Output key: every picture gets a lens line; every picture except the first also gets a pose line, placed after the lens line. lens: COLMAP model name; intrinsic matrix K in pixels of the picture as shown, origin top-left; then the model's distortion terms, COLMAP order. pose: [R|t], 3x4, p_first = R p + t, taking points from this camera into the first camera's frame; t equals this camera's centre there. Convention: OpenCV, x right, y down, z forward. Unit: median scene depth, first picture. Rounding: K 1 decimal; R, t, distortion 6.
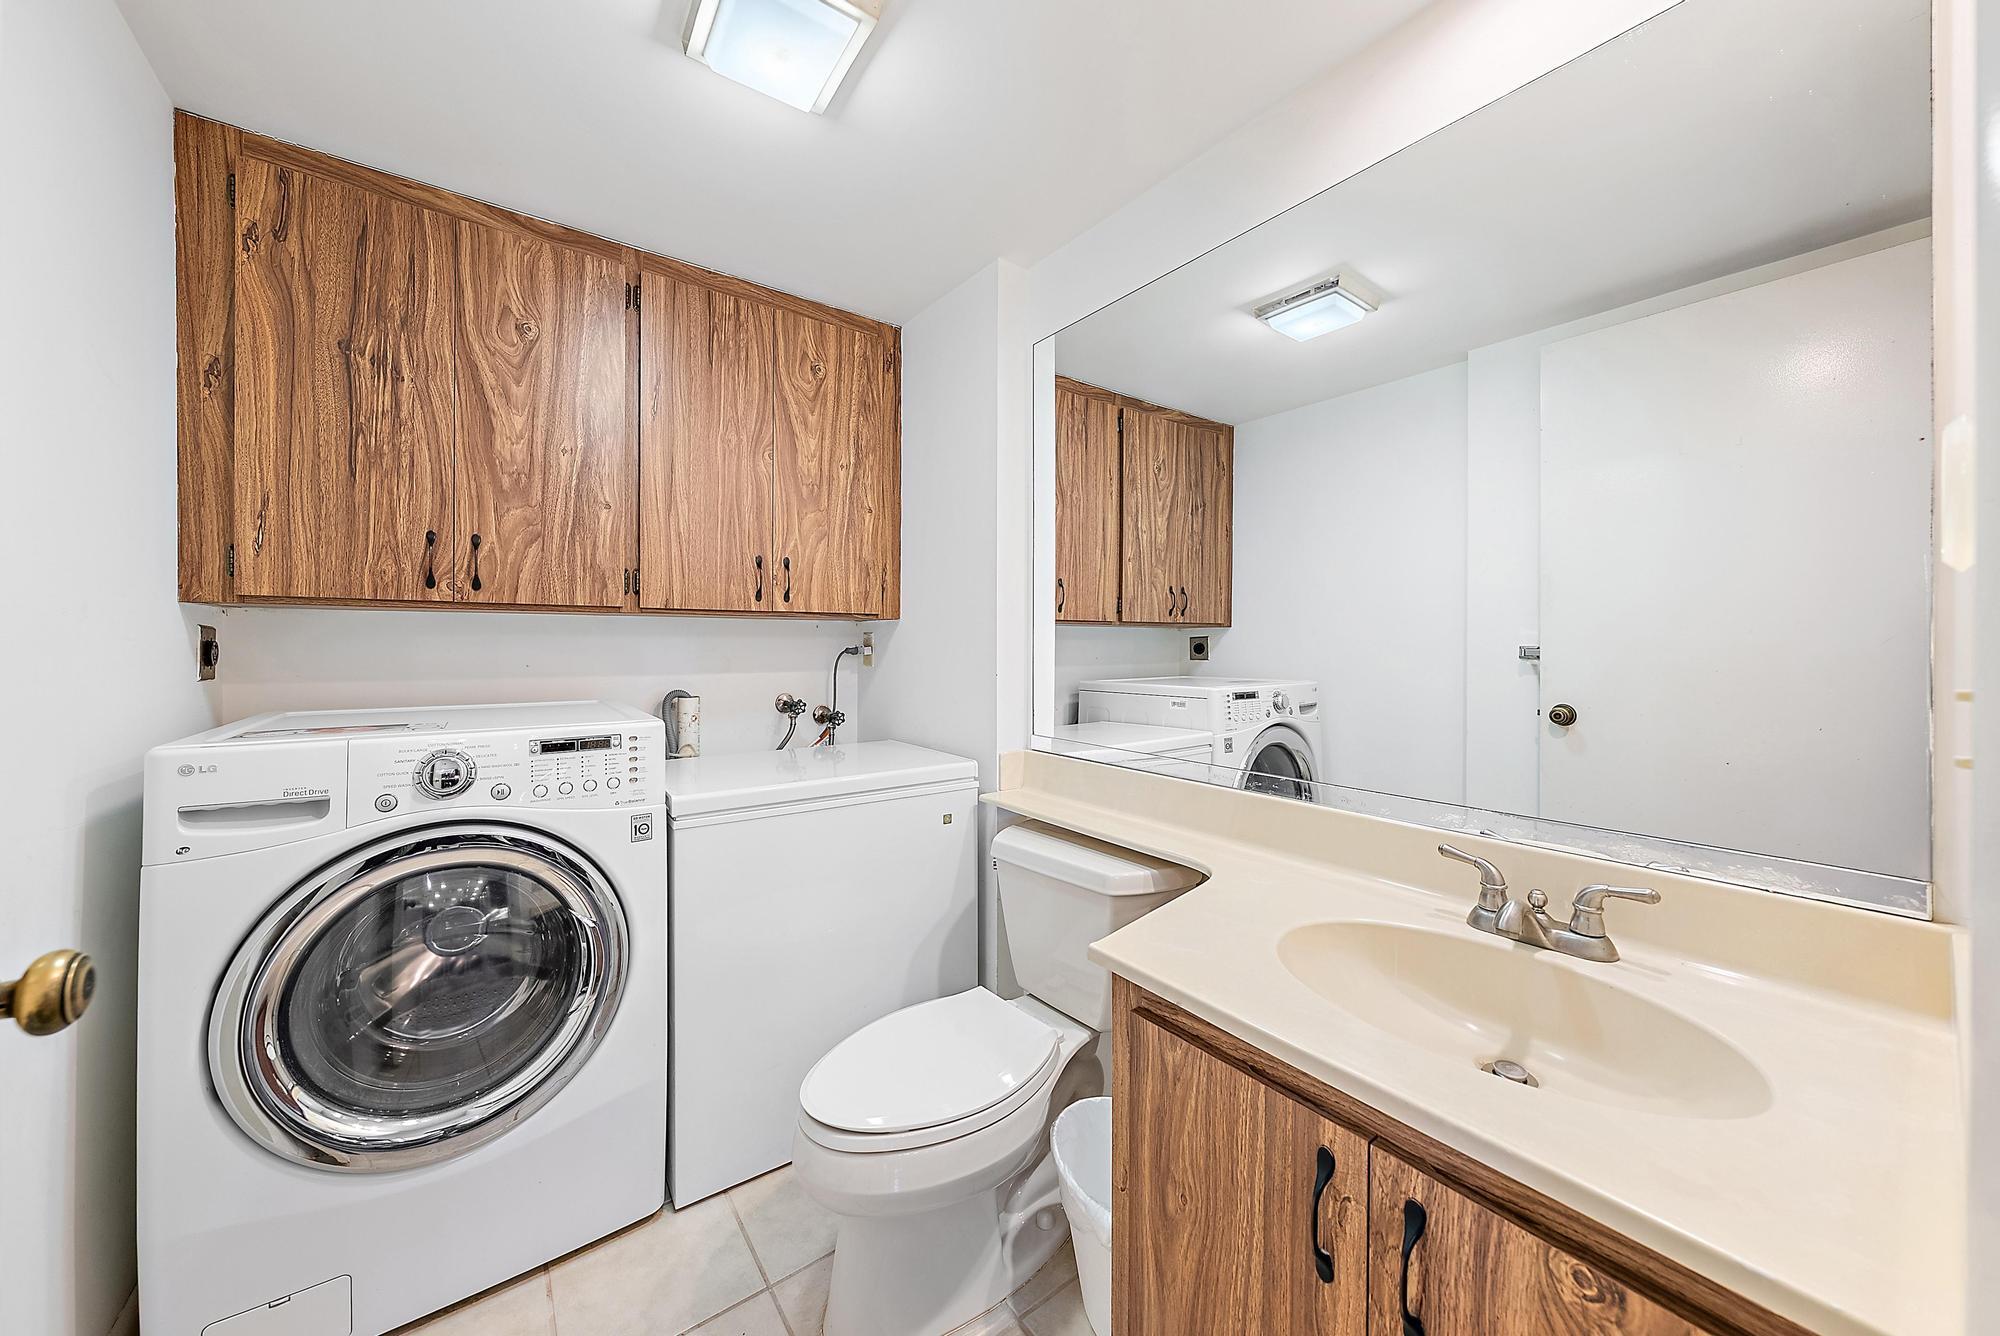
lens RADIAL K [[704.8, 0, 1019.7], [0, 704.8, 644.4], [0, 0, 1]] dist [-0.001128, 0.000001]
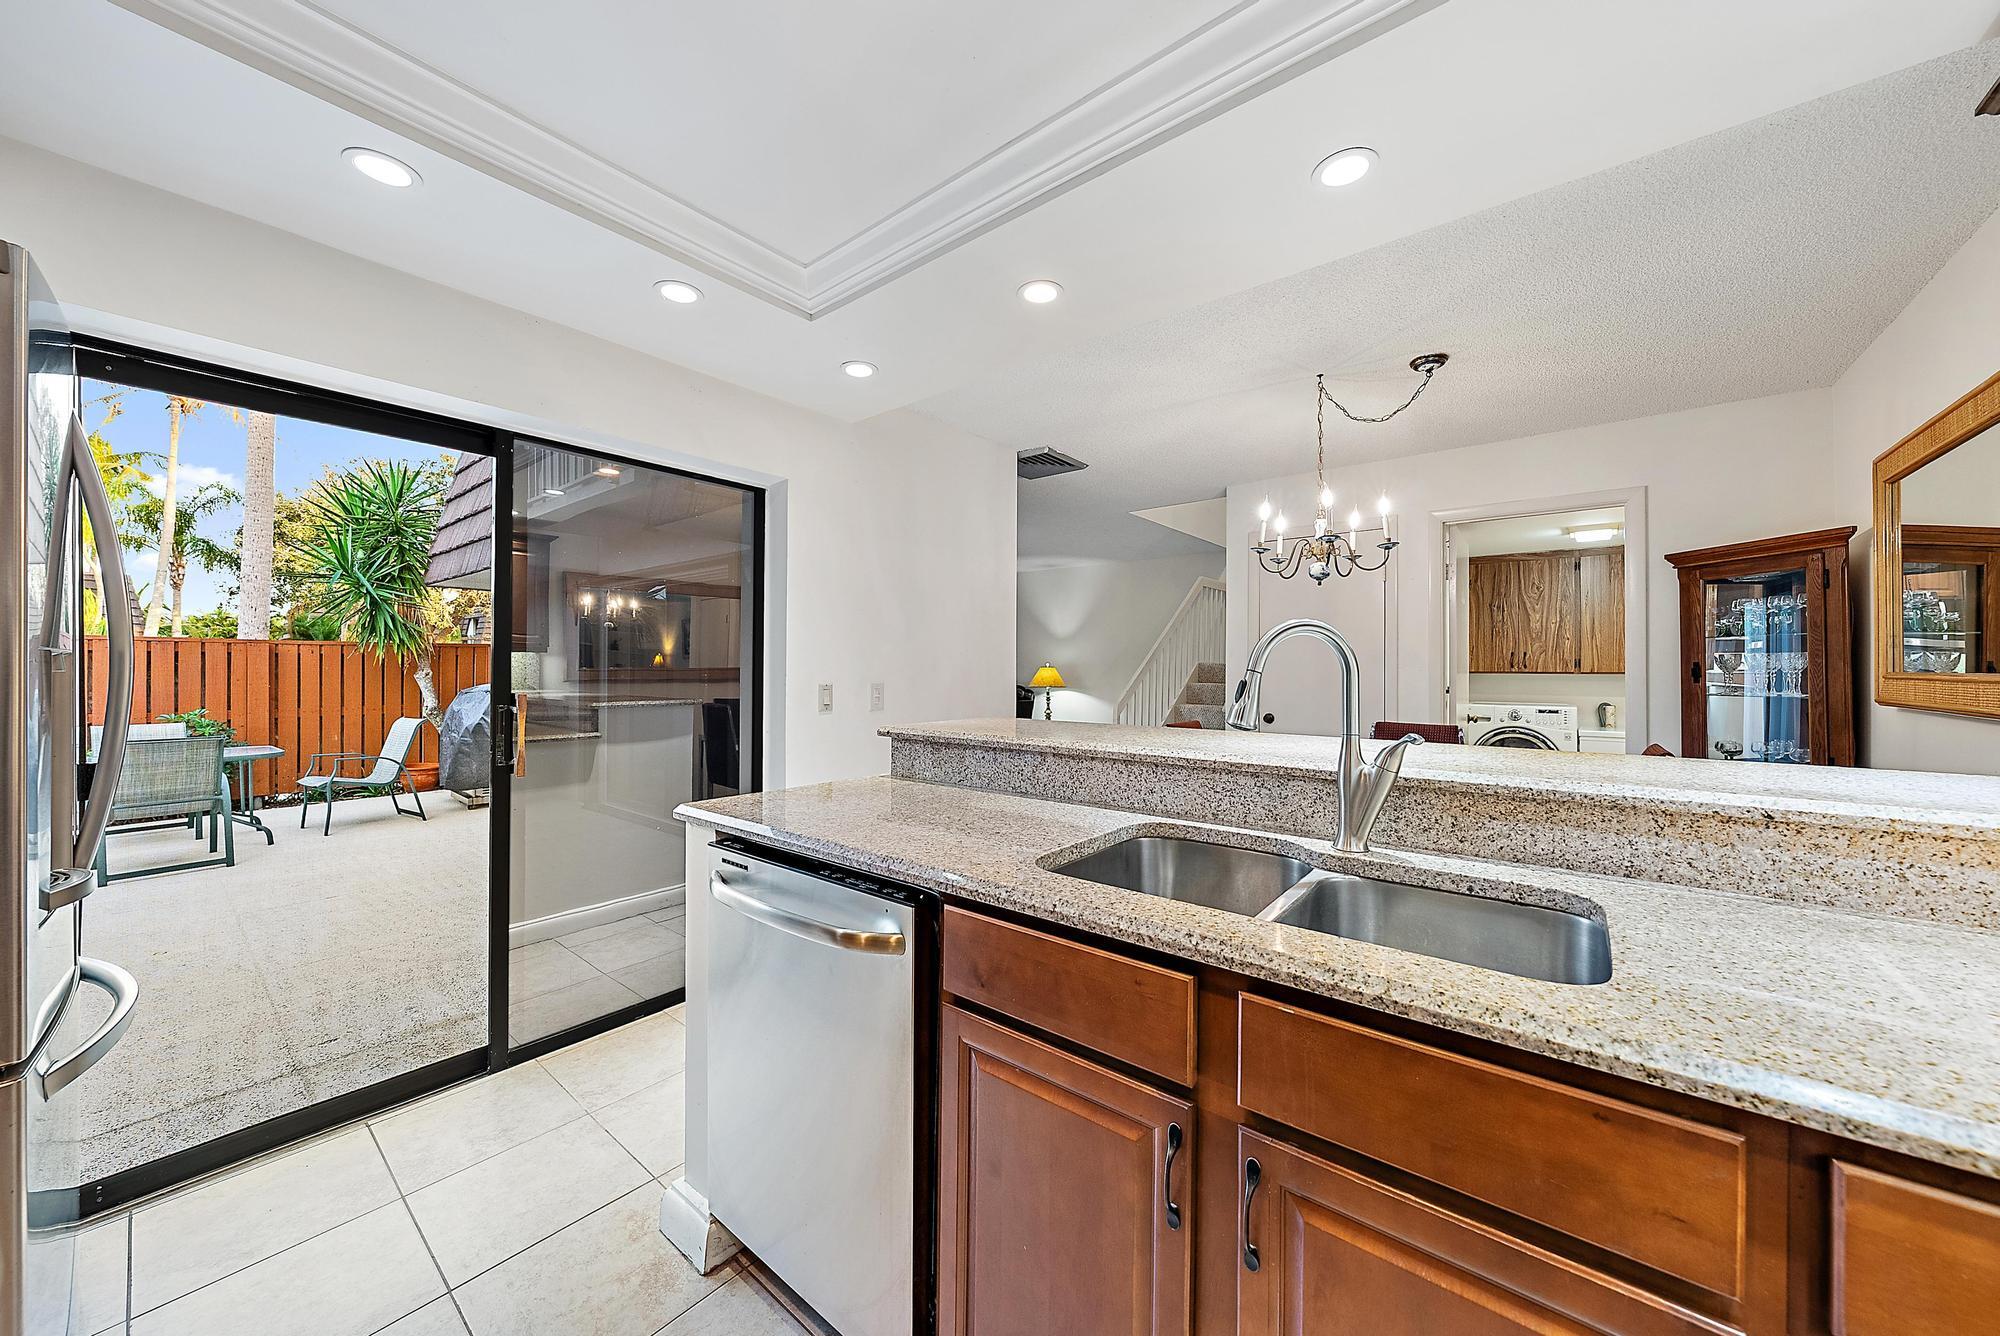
lens RADIAL K [[704.8, 0, 998.6], [0, 704.8, 669.9], [0, 0, 1]] dist [-0.001128, 0.000001]
pose [[0.235104, 0.001504, -0.971969, 2.011959], [0.000189, 0.999999, 0.001593, -0.076784], [0.971970, -0.000558, 0.235103, -2.357484]]
